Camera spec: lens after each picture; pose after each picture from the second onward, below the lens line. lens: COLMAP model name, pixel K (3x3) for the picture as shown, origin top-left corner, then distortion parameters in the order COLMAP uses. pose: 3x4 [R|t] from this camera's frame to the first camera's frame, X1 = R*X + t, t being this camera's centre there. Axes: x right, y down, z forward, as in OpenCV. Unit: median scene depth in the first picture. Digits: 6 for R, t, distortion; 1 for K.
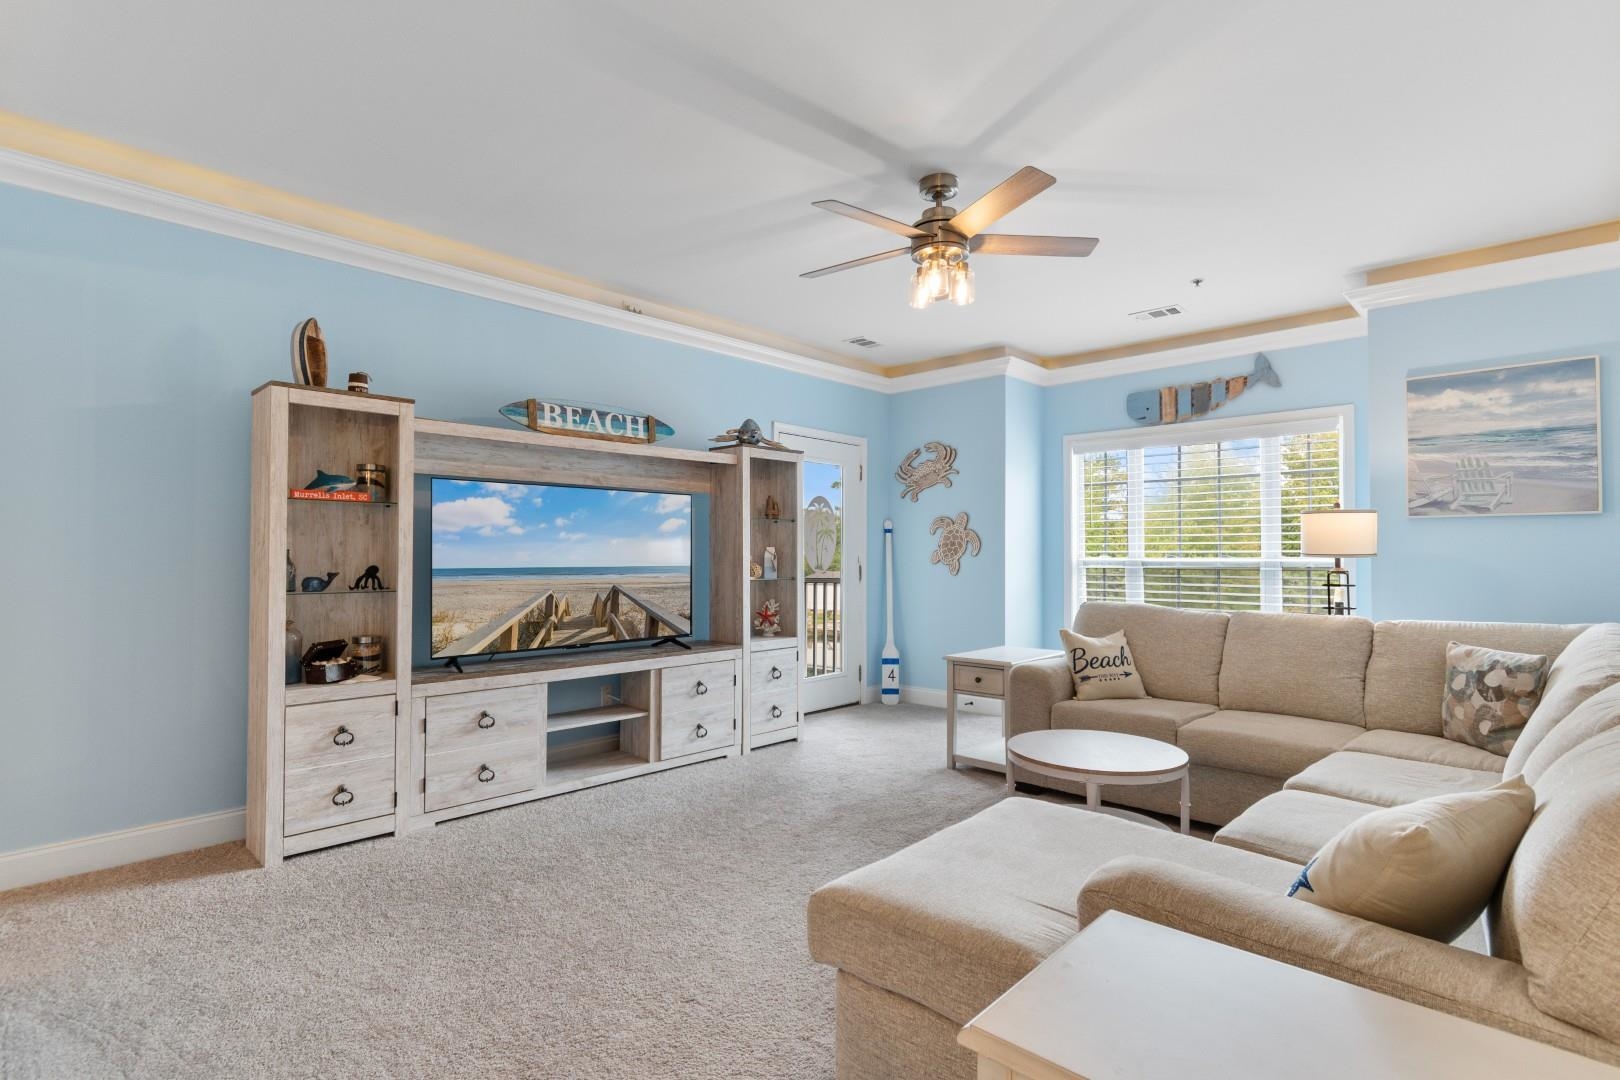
lens RADIAL K [[815.2, 0, 824.4], [0, 815.2, 540.4], [0, 0, 1]] dist [0.005959, -0.001358]
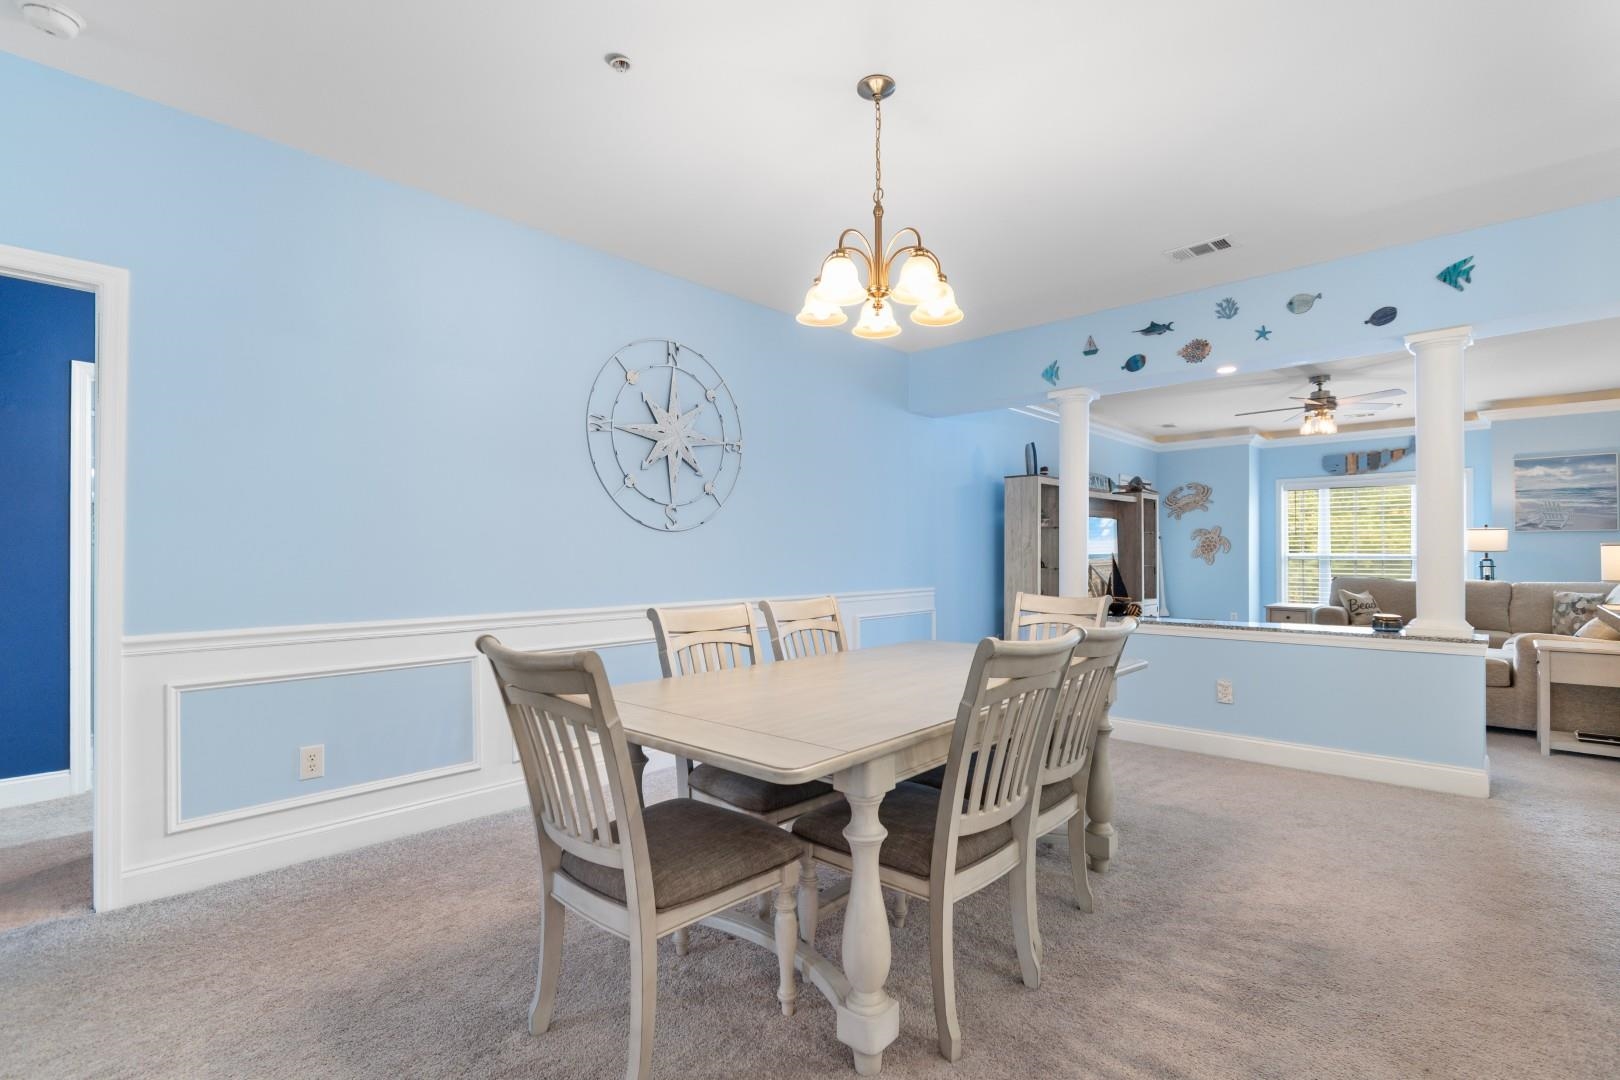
lens RADIAL K [[742.1, 0, 818.6], [0, 742.1, 551.0], [0, 0, 1]] dist [-0.019839, 0.000269]
pose [[0.999623, -0.001387, -0.027408, -0.891967], [0.001738, 0.999917, 0.012794, -0.007922], [0.027388, -0.012837, 0.999542, -0.771430]]
